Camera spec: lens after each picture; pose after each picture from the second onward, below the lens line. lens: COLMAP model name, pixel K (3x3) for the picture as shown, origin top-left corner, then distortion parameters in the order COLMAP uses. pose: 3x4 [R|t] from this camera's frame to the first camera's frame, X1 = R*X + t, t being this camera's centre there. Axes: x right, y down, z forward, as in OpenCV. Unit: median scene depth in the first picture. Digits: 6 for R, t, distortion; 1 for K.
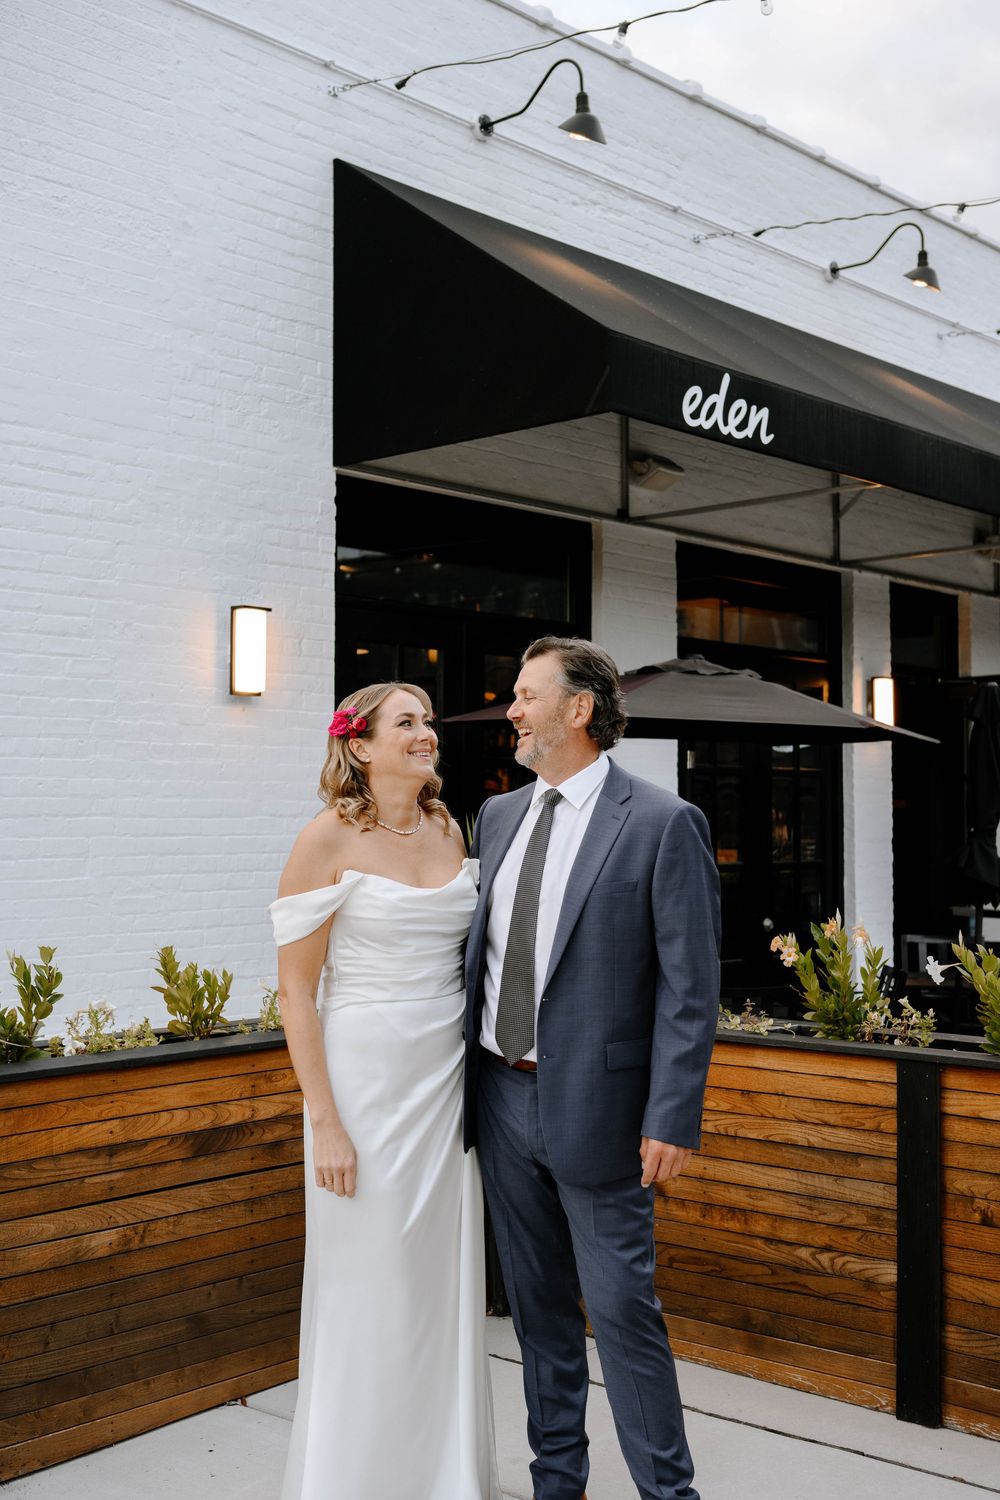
lens RADIAL K [[1782.1, 0, 493.9], [0, 1782.1, 752.9], [0, 0, 1]] dist [-0.002841, 0.022665]
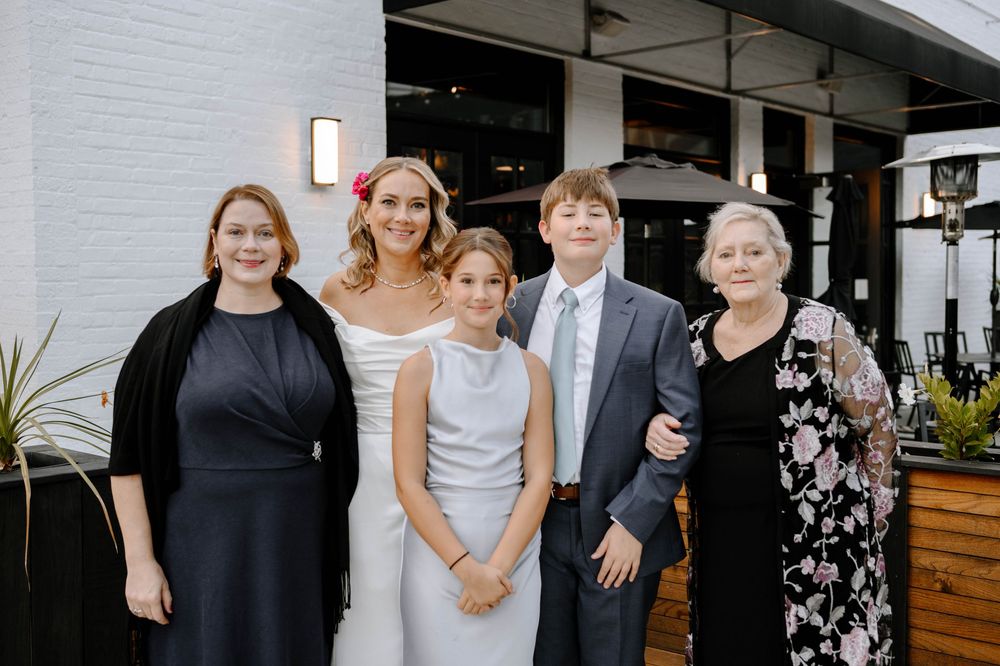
lens RADIAL K [[1148.6, 0, 498.1], [0, 1148.6, 324.4], [0, 0, 1]] dist [-0.000701, 0.022858]
pose [[0.999061, -0.010944, 0.041918, -0.044868], [0.007524, 0.996693, 0.080911, 0.003050], [-0.042664, -0.080520, 0.995840, 0.125178]]
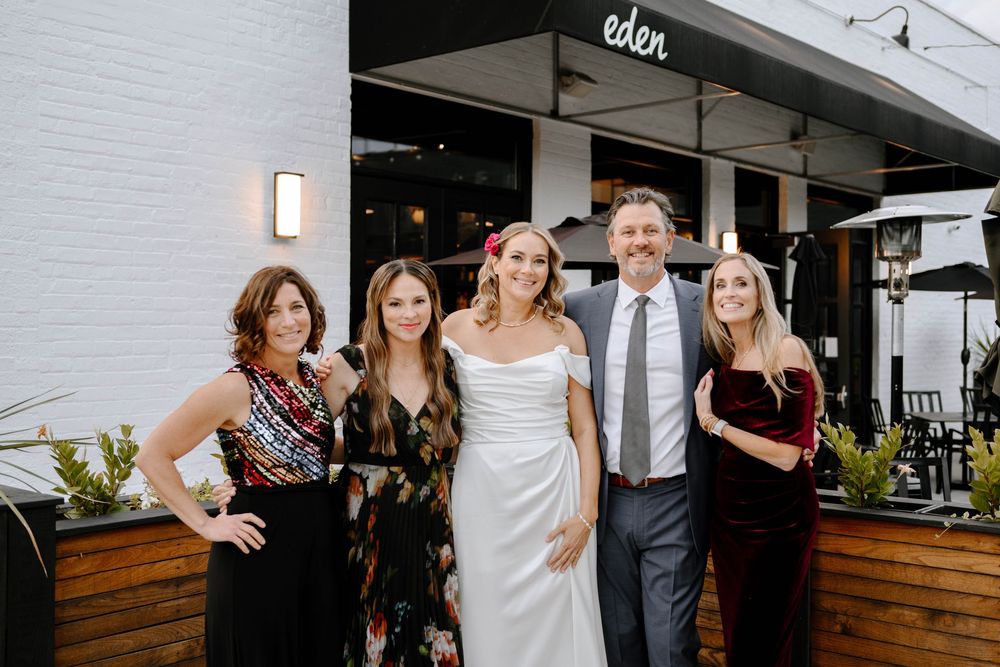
lens RADIAL K [[1158.6, 0, 503.4], [0, 1158.6, 335.8], [0, 0, 1]] dist [0.000847, 0.011167]
pose [[0.999036, 0.003507, 0.043760, -0.009811], [-0.005350, 0.999101, 0.042064, 0.004856], [-0.043573, -0.042258, 0.998156, 0.094843]]
